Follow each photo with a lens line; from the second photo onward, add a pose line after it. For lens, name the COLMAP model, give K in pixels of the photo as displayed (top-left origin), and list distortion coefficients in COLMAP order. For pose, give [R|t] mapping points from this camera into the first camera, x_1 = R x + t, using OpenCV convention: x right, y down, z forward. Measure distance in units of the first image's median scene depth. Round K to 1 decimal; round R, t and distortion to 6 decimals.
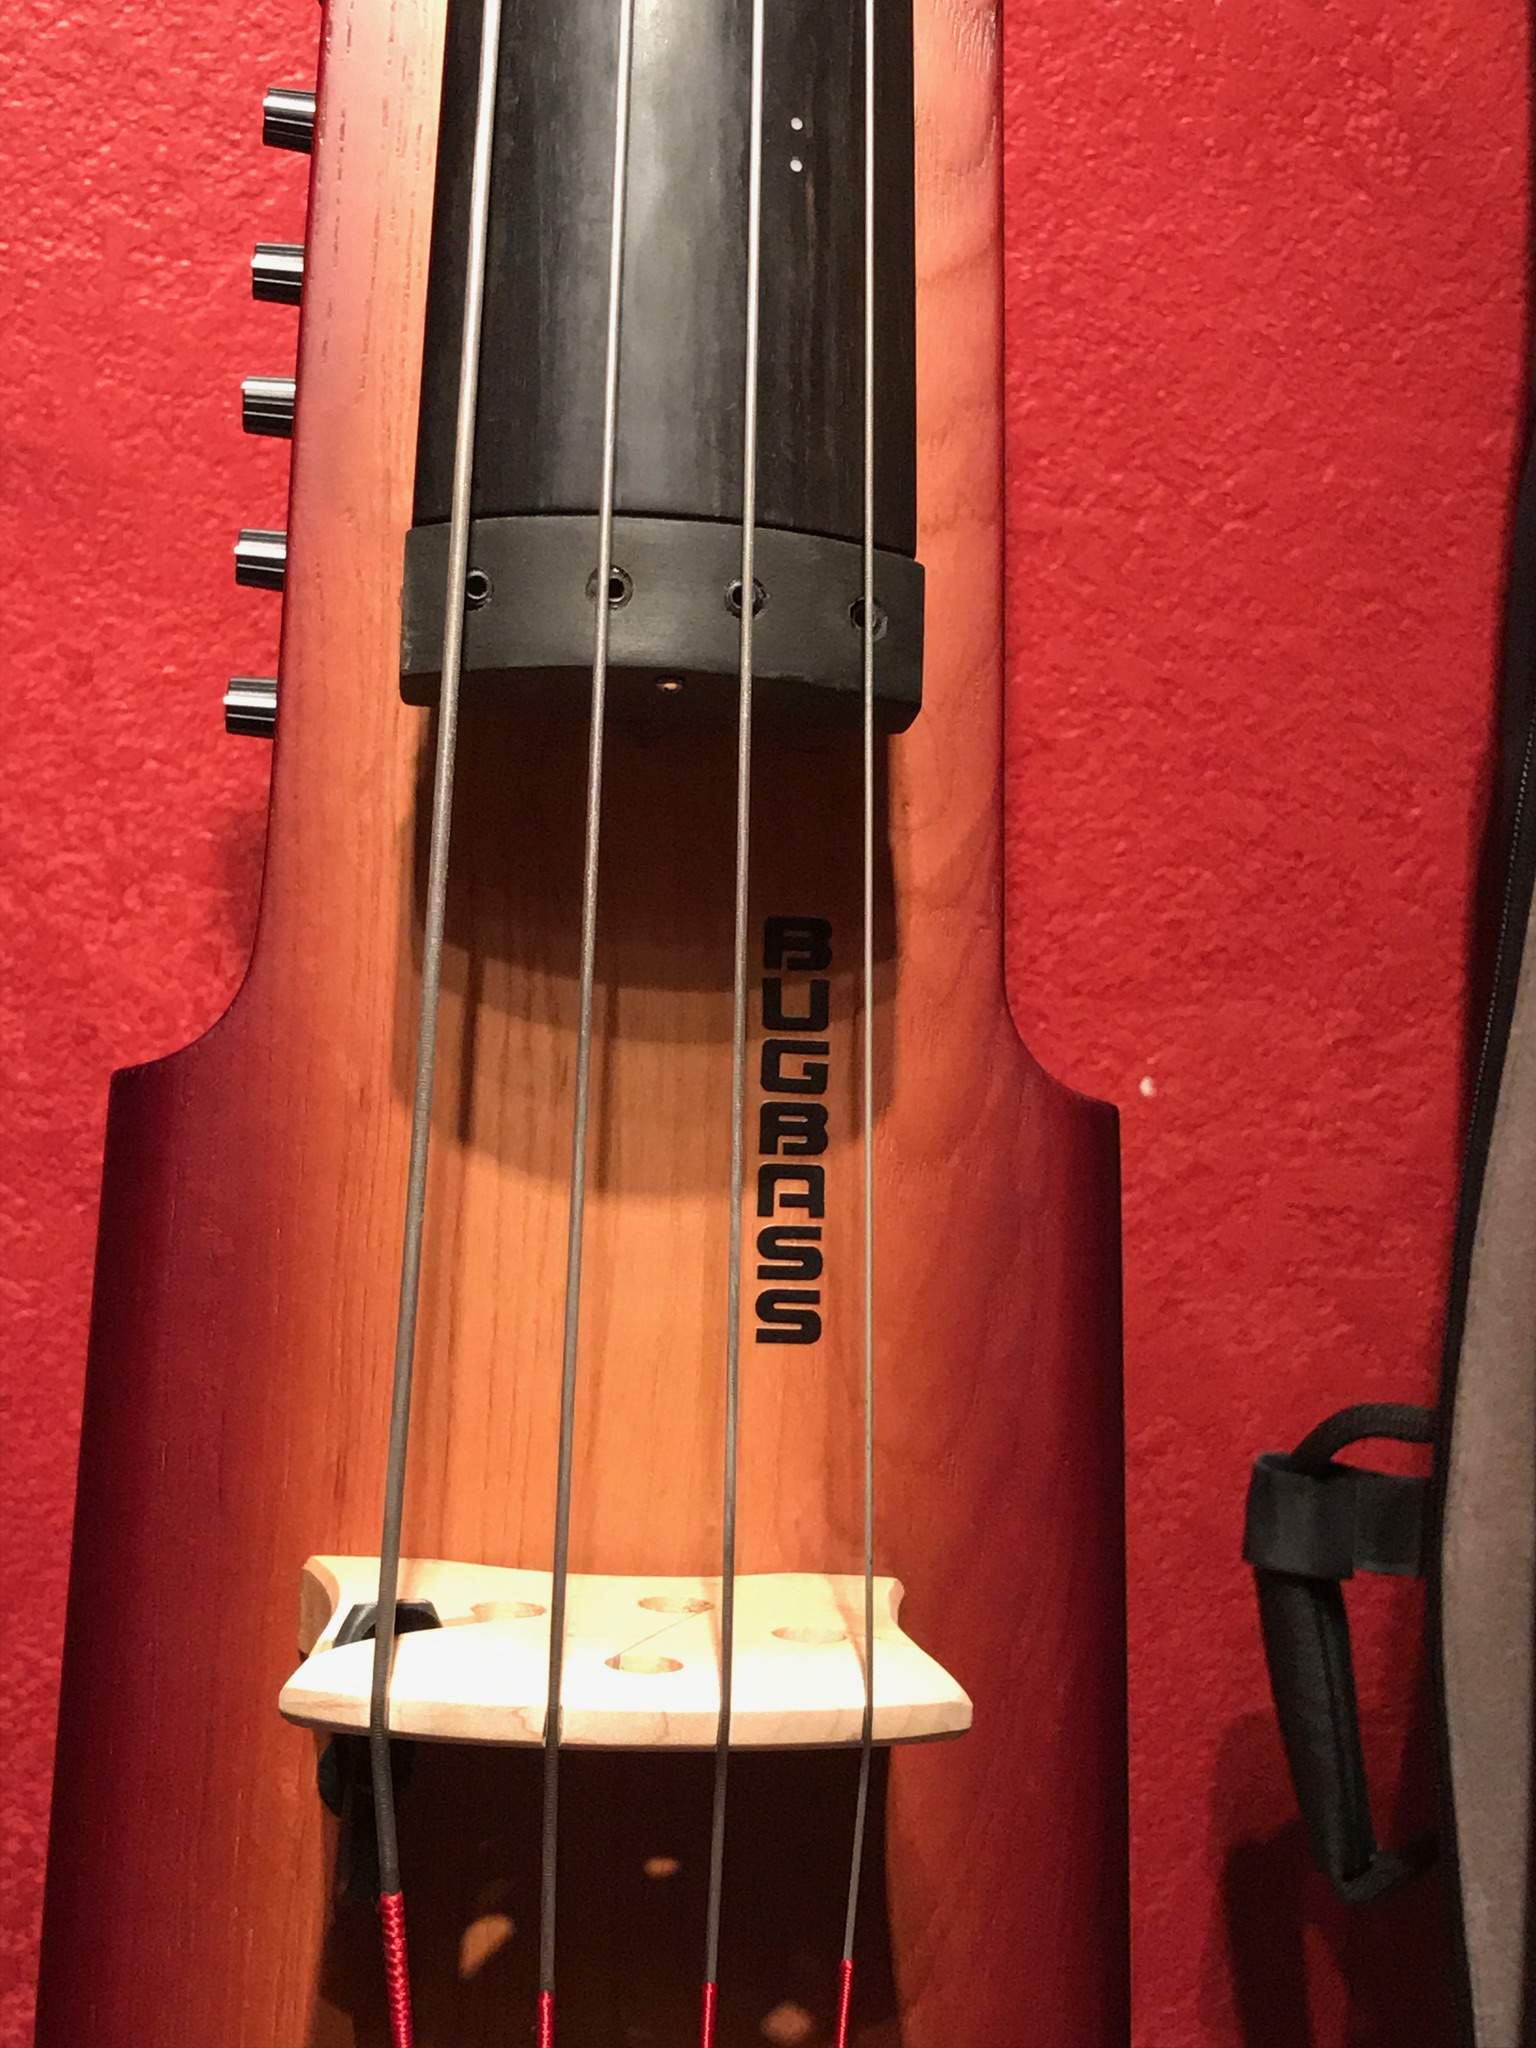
lens RADIAL K [[3227.9, 0, 766.4], [0, 3227.9, 1078.8], [0, 0, 1]] dist [0.030070, 0.000000]
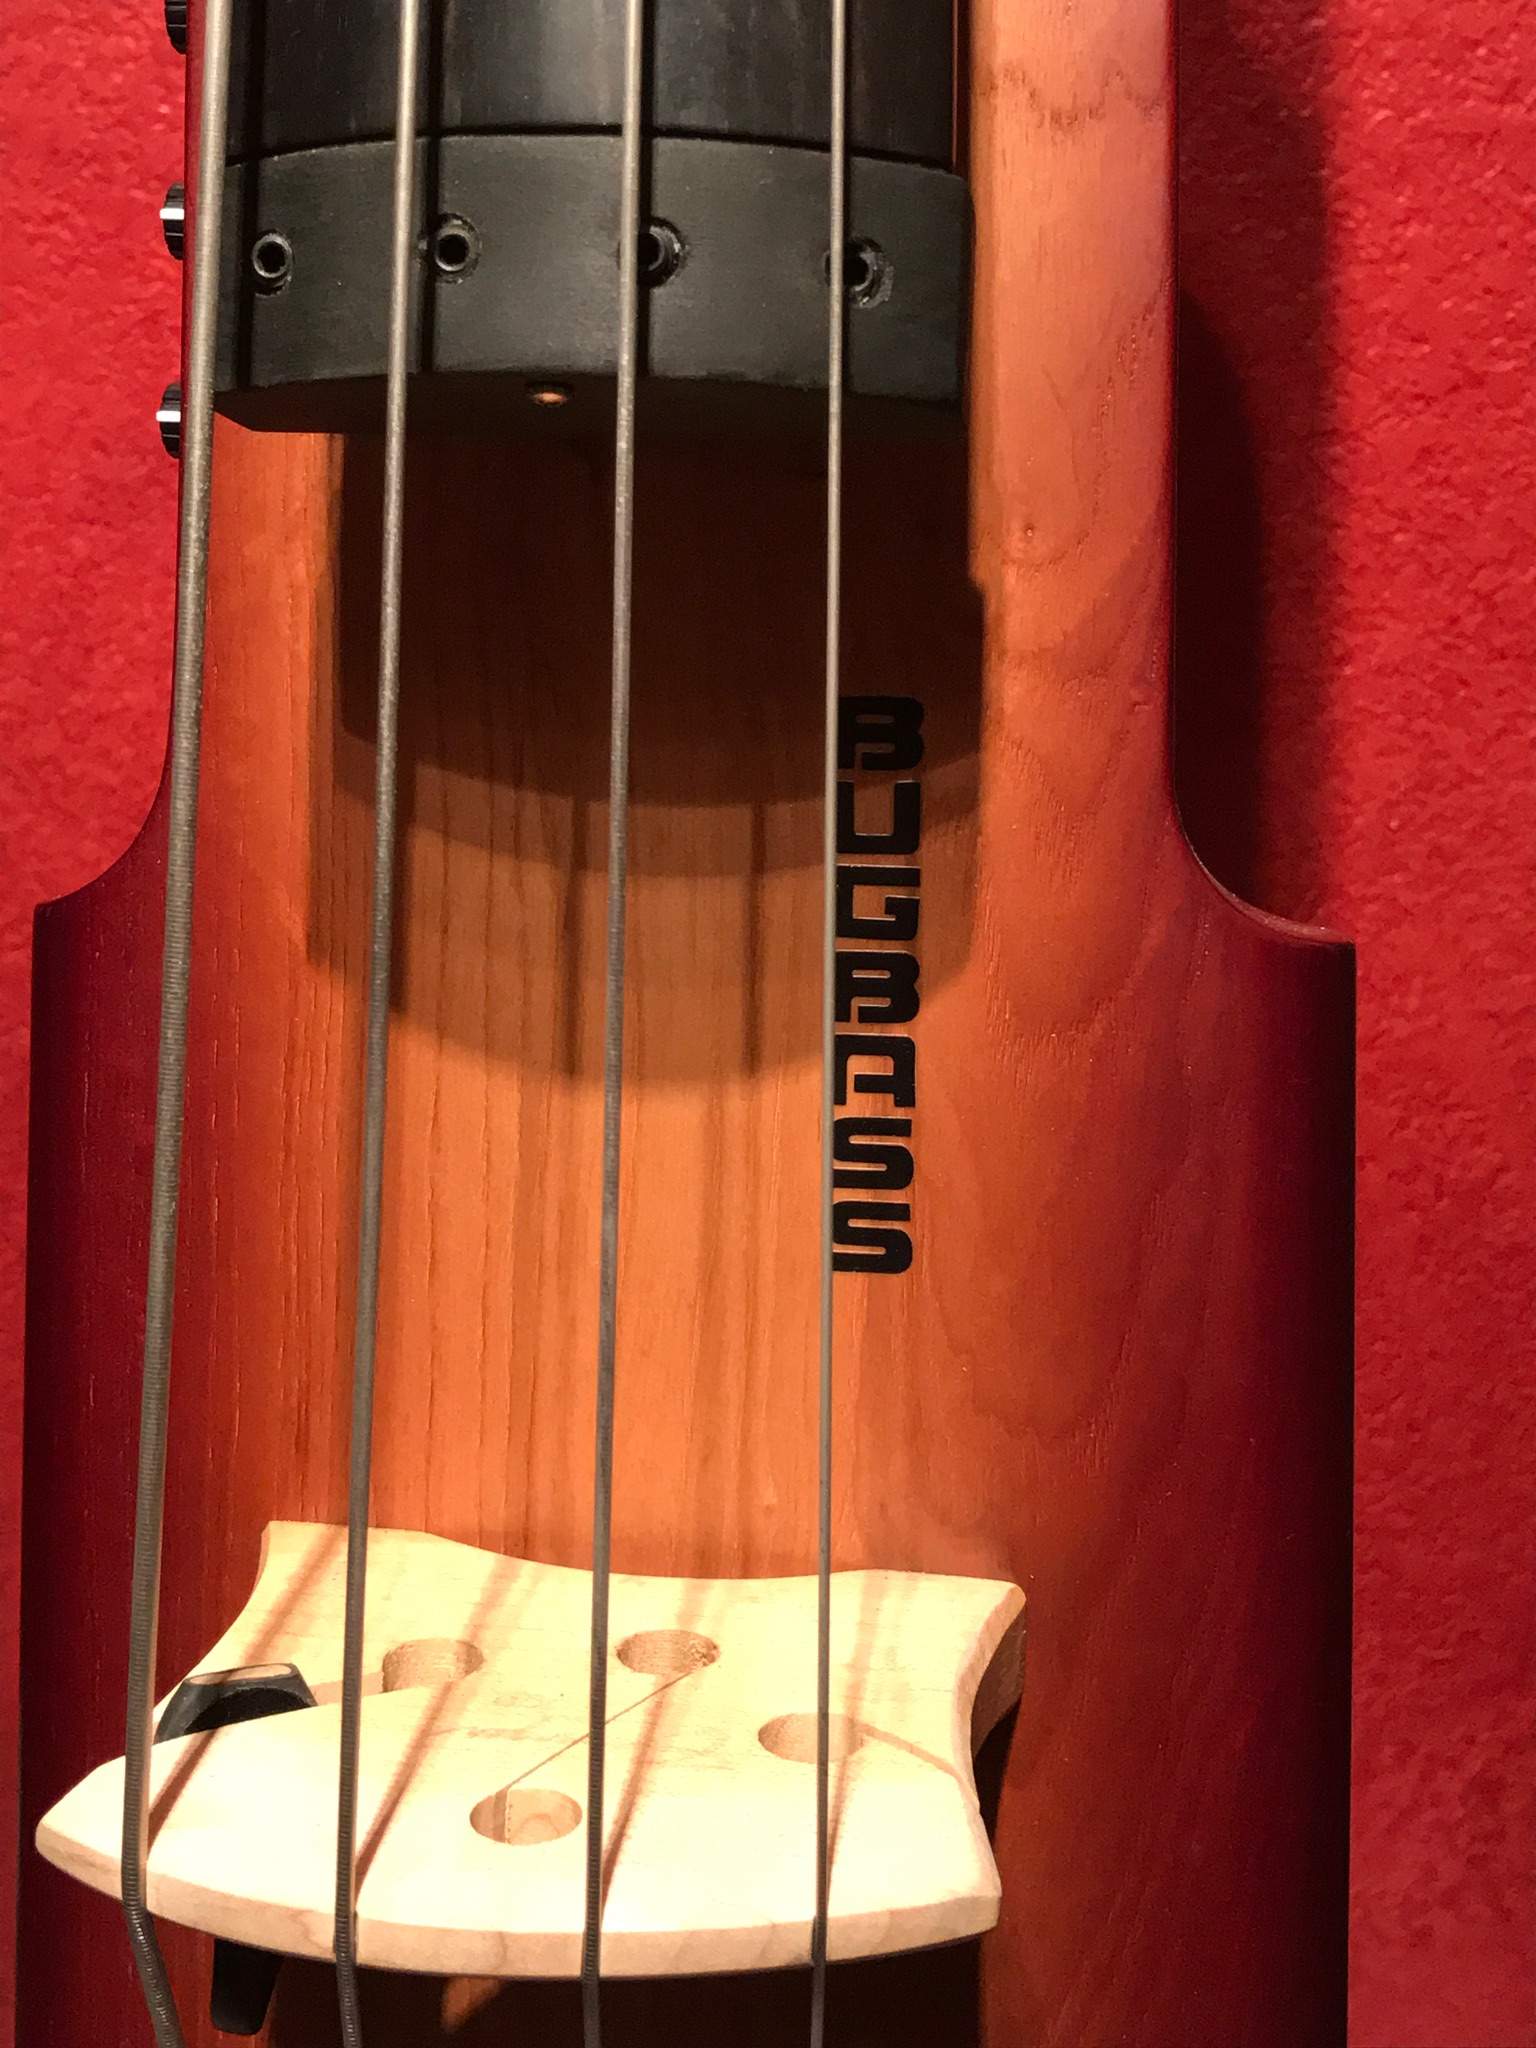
lens RADIAL K [[2642.6, 0, 798.6], [0, 2642.6, 1099.0], [0, 0, 1]] dist [-0.032671, 0.000000]
pose [[0.977552, 0.037464, -0.207335, 0.064755], [-0.000848, 0.984757, 0.173936, -0.035184], [0.210691, -0.169856, 0.962683, 0.232776]]
